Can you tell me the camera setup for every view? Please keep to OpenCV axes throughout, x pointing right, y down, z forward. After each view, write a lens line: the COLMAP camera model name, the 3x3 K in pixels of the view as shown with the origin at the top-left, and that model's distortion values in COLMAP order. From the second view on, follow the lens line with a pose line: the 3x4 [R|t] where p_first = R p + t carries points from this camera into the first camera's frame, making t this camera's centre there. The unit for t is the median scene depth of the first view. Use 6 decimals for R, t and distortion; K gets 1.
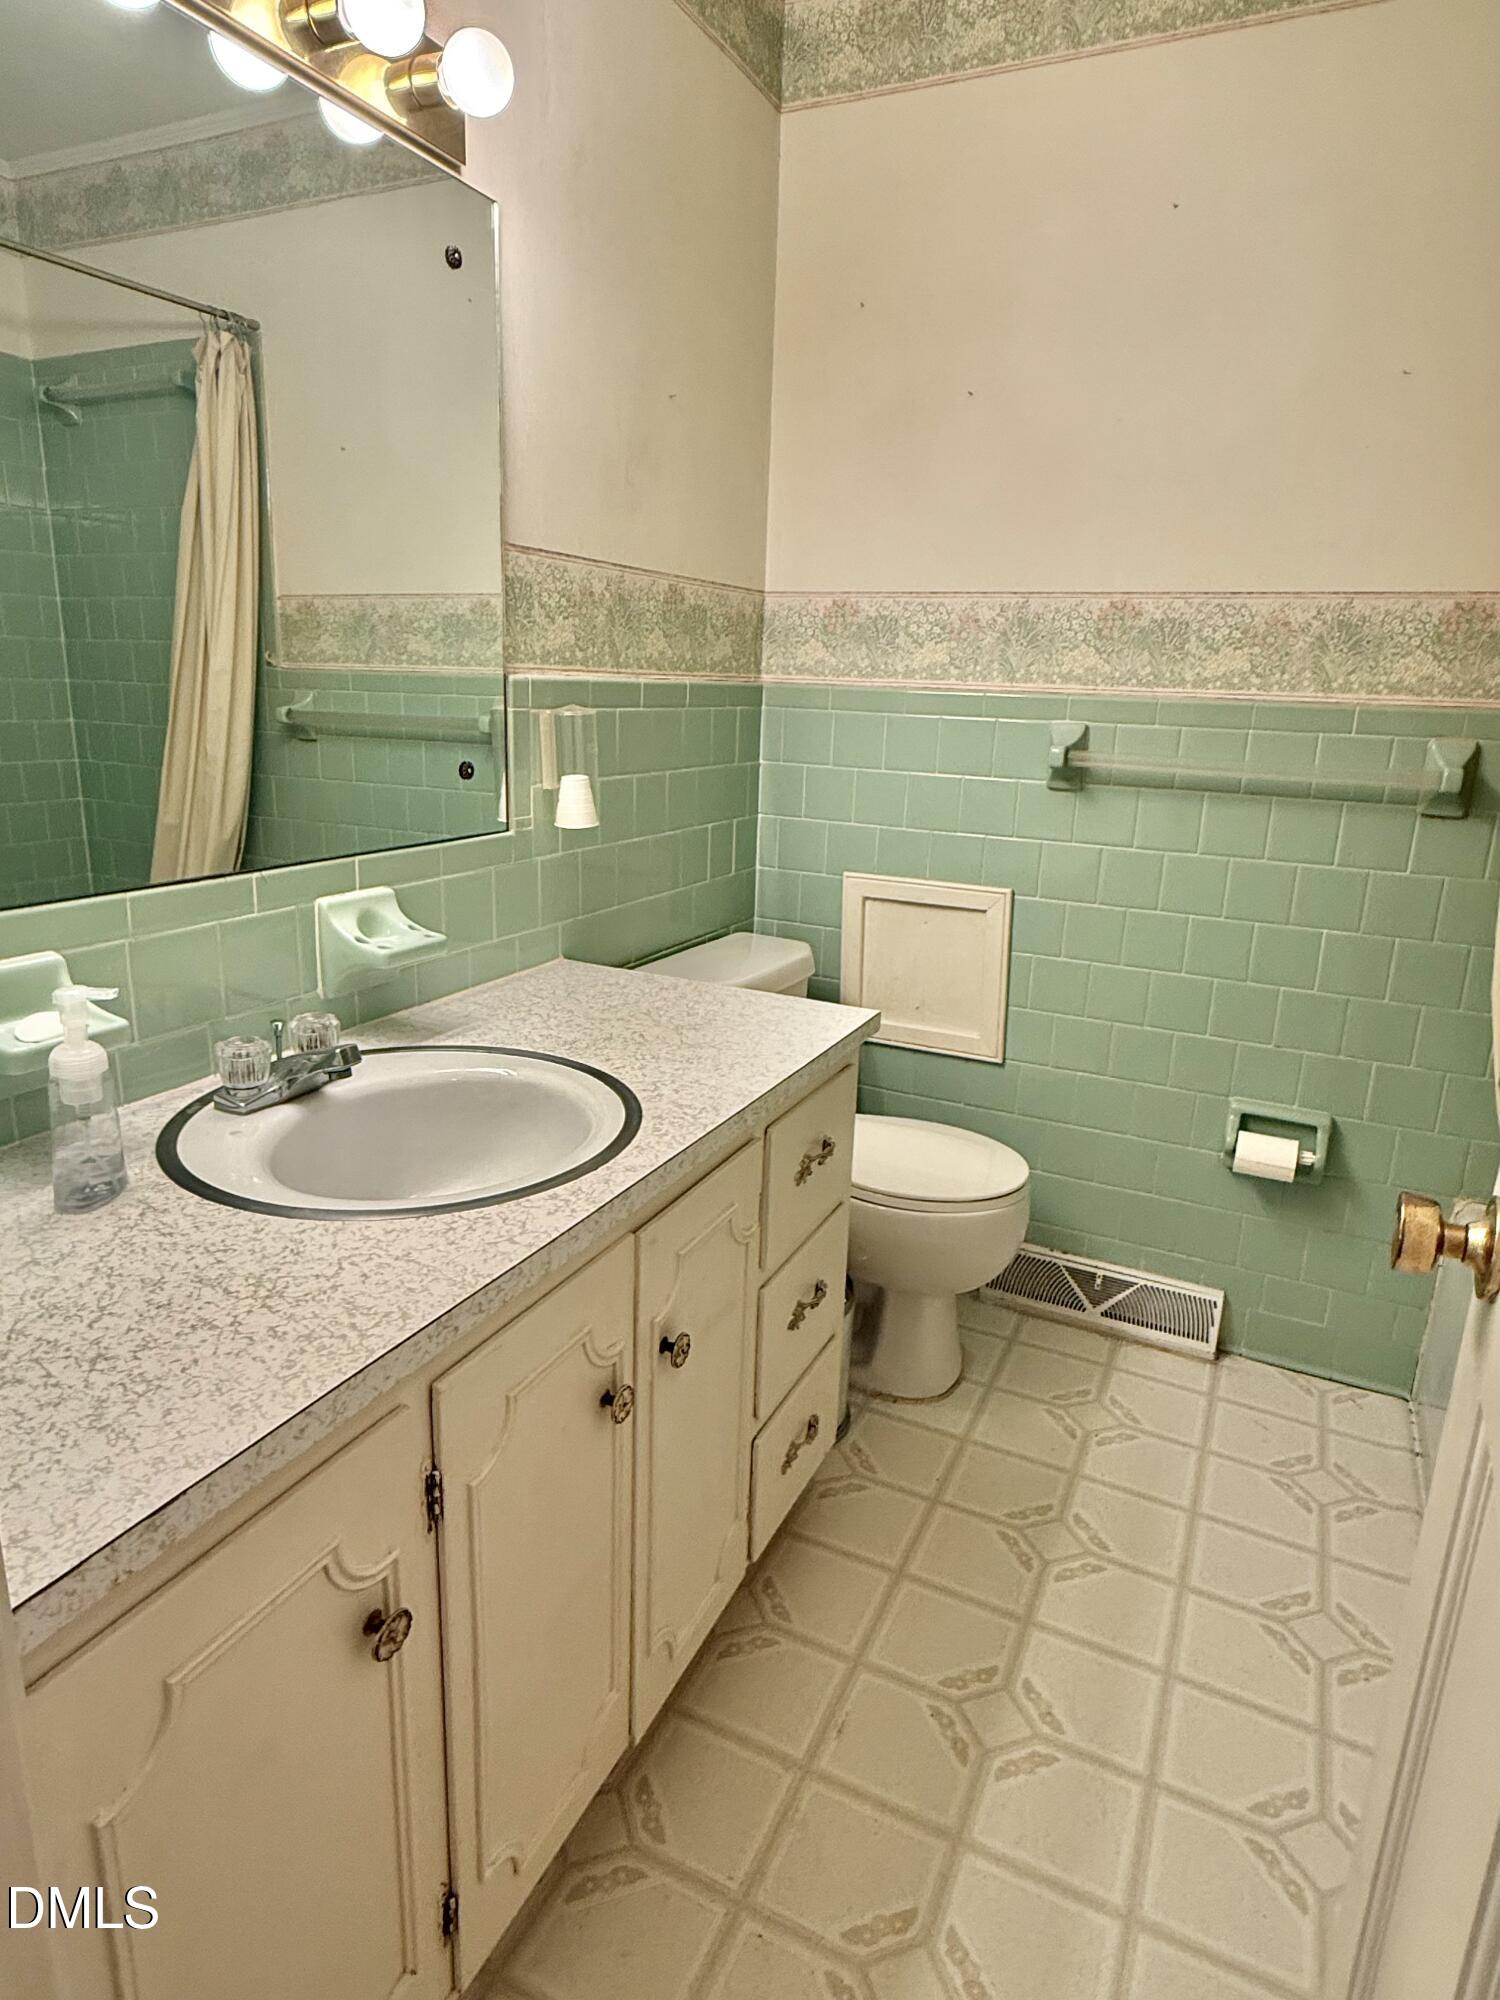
lens RADIAL K [[1152.2, 0, 741.6], [0, 1152.2, 1020.3], [0, 0, 1]] dist [-0.000564, 0.001276]
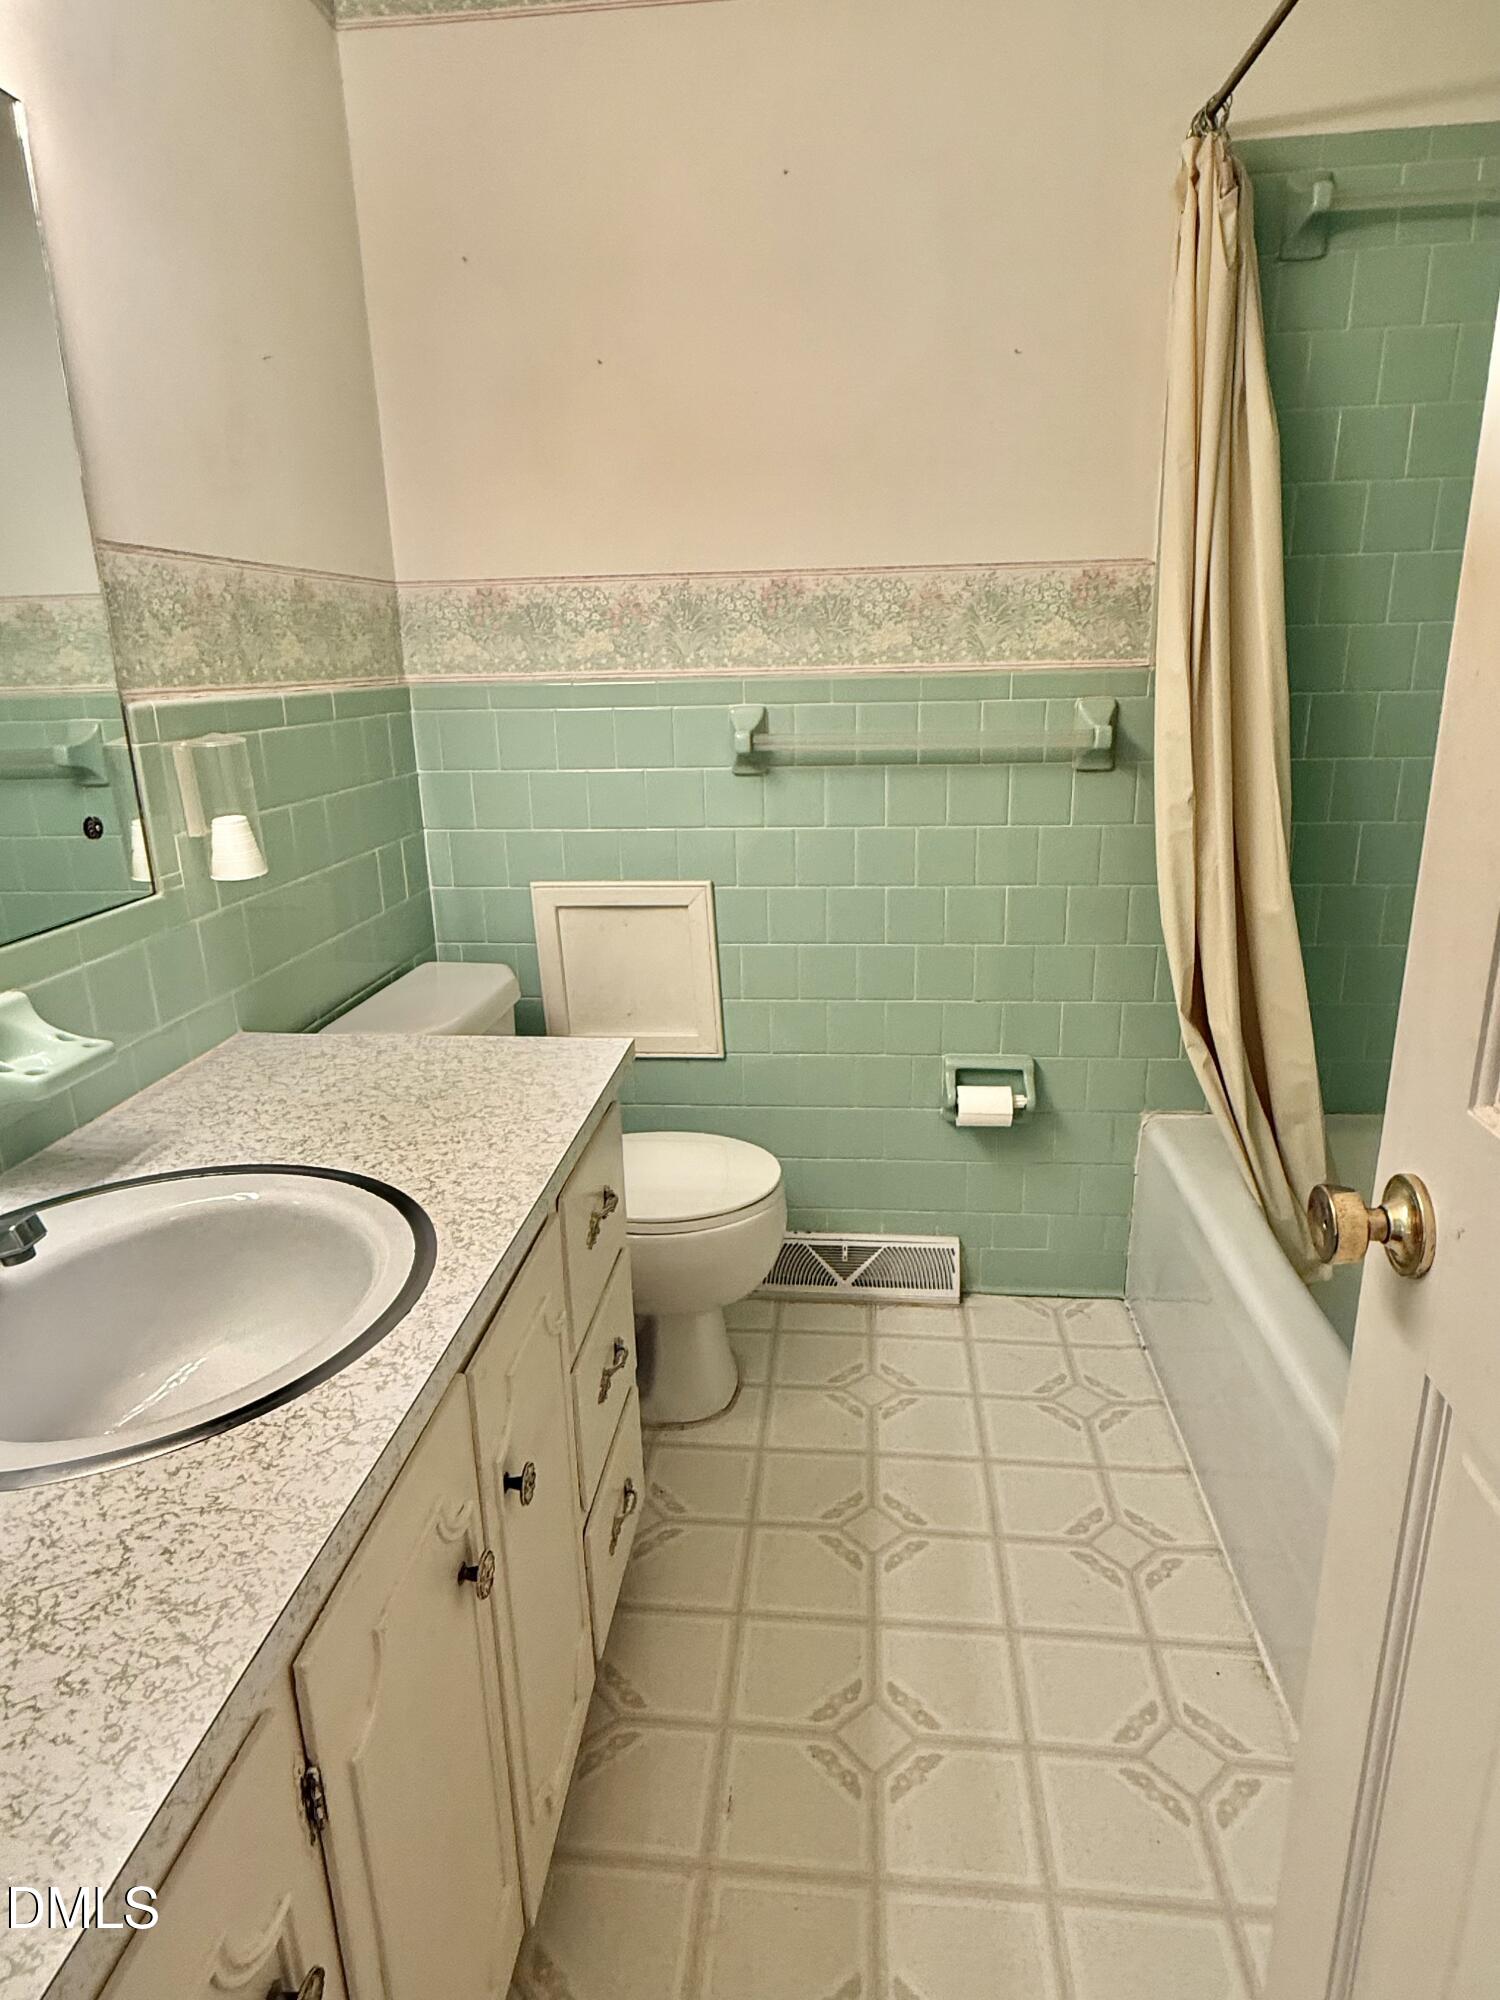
lens RADIAL K [[1152.2, 0, 741.6], [0, 1152.2, 1020.3], [0, 0, 1]] dist [-0.000564, 0.001276]
pose [[0.935419, -0.158601, 0.315969, -0.080500], [0.151180, 0.987339, 0.048031, -0.048871], [-0.319586, 0.002840, 0.947553, 0.087316]]
